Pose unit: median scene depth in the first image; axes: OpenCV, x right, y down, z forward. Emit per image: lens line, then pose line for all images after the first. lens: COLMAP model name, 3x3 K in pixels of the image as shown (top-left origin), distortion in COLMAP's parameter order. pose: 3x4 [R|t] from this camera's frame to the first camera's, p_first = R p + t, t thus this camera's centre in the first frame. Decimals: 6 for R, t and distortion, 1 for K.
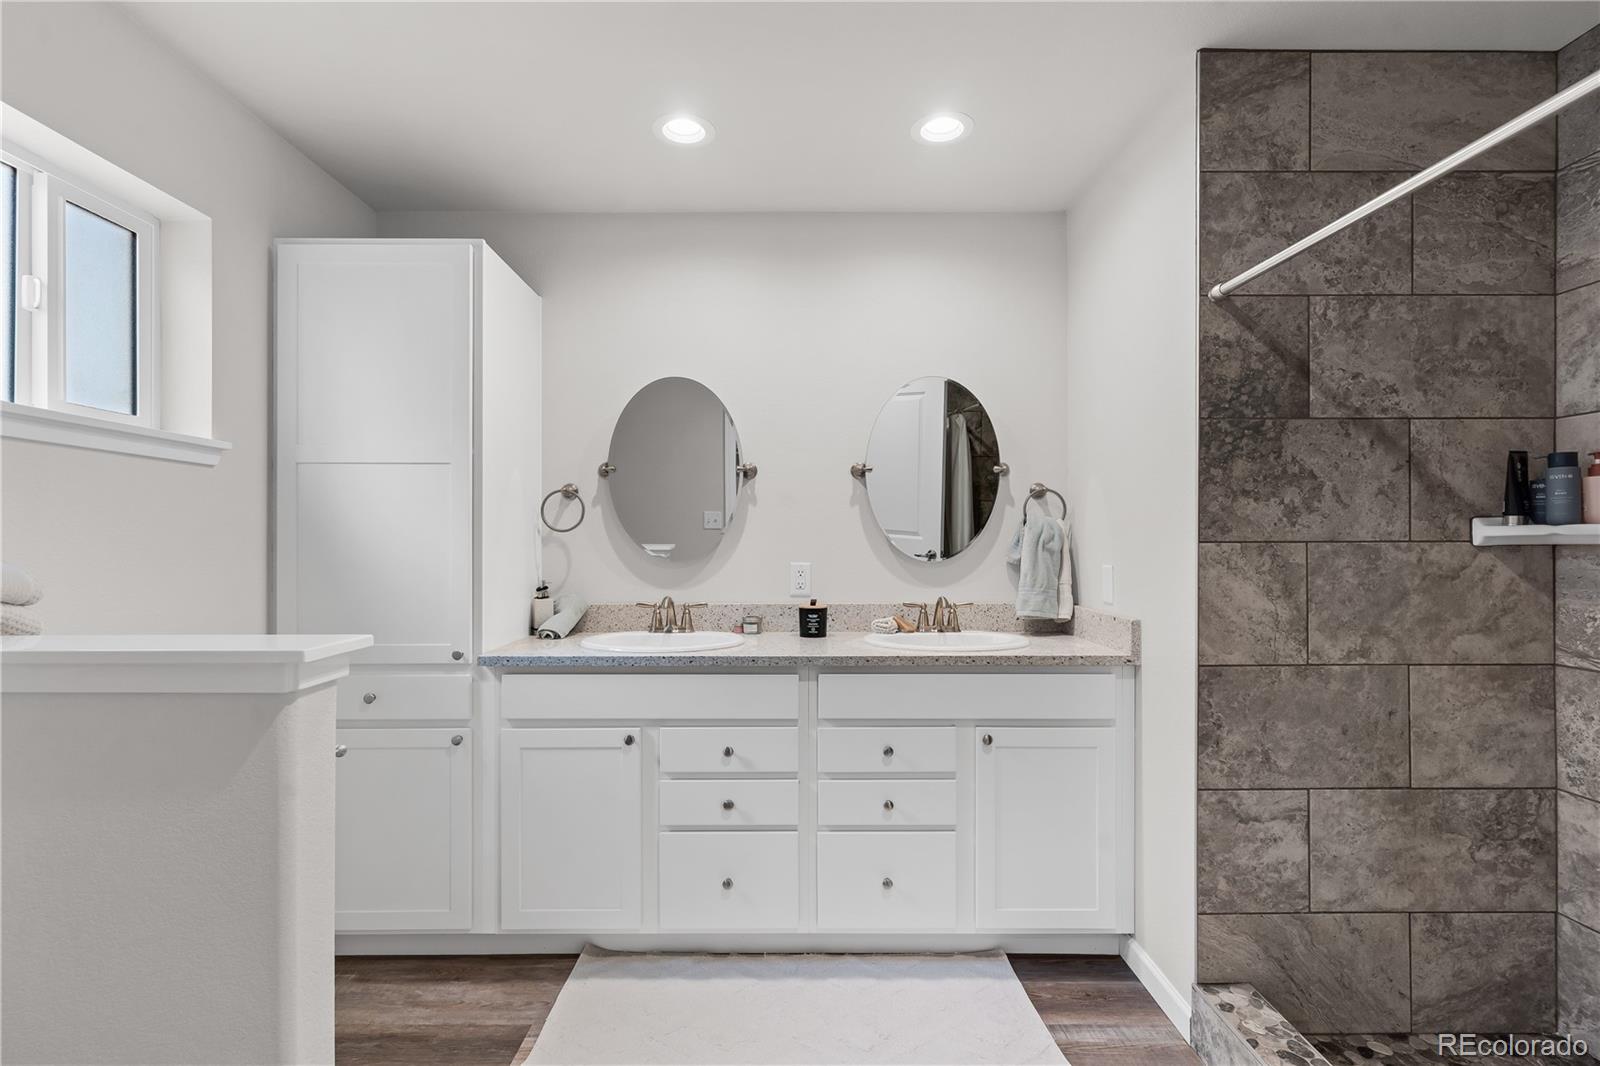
lens RADIAL K [[771.8, 0, 798.9], [0, 771.8, 541.0], [0, 0, 1]] dist [0.000970, -0.000040]
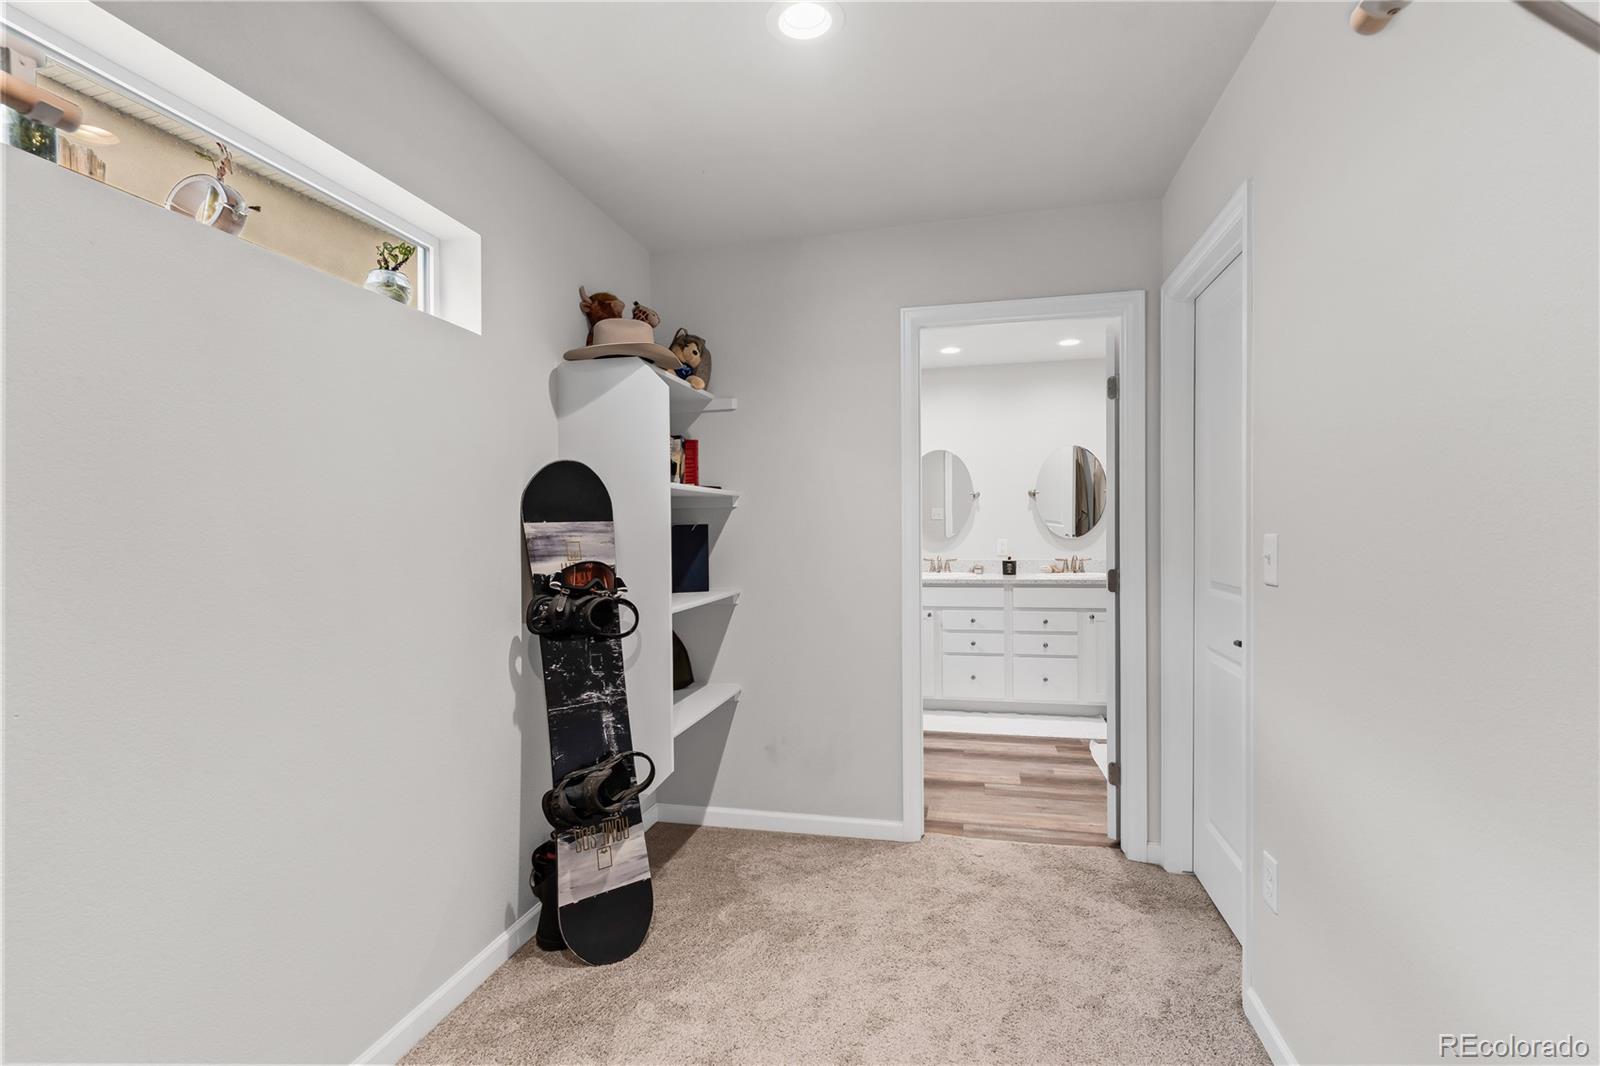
lens RADIAL K [[771.8, 0, 797.5], [0, 771.8, 537.2], [0, 0, 1]] dist [0.000970, -0.000040]
pose [[0.973493, -0.007054, -0.228609, -0.066492], [0.010594, 0.999842, 0.014261, -0.014072], [0.228472, -0.016305, 0.973414, -1.254663]]
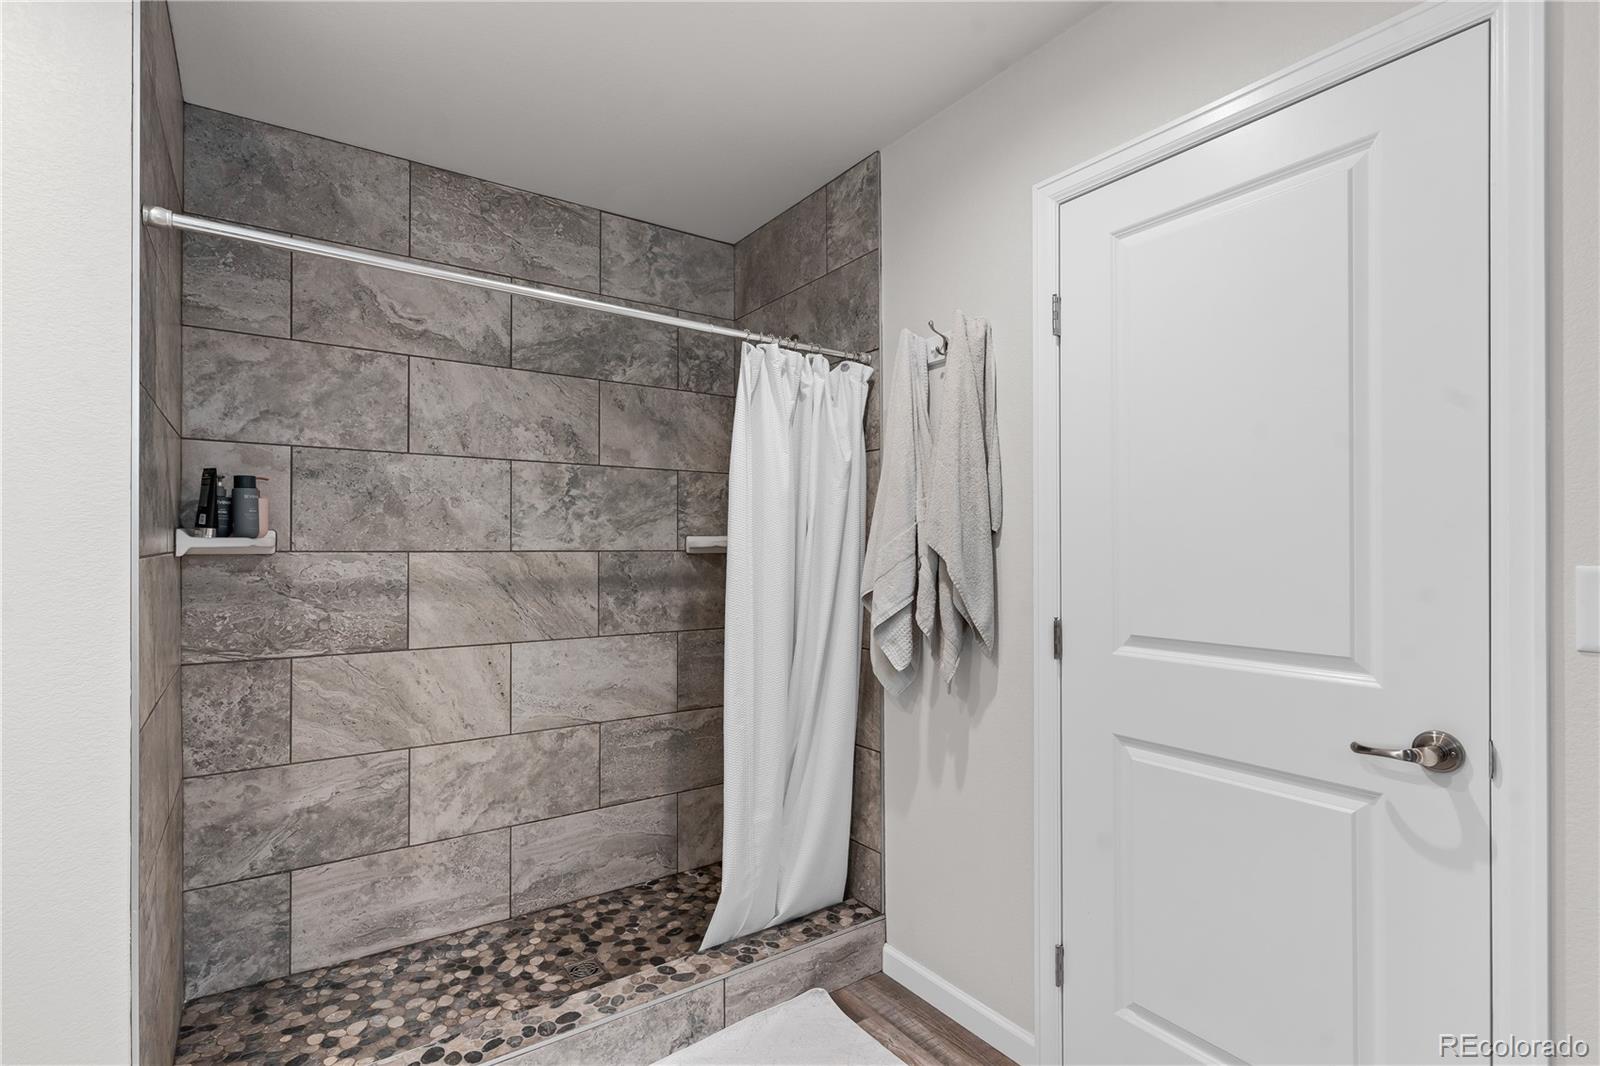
lens RADIAL K [[771.8, 0, 800.7], [0, 771.8, 538.5], [0, 0, 1]] dist [0.000970, -0.000040]
pose [[-0.571663, 0.003535, 0.820481, -0.420507], [-0.007637, 0.999924, -0.009629, -0.014568], [-0.820453, -0.011770, -0.571593, 0.928189]]
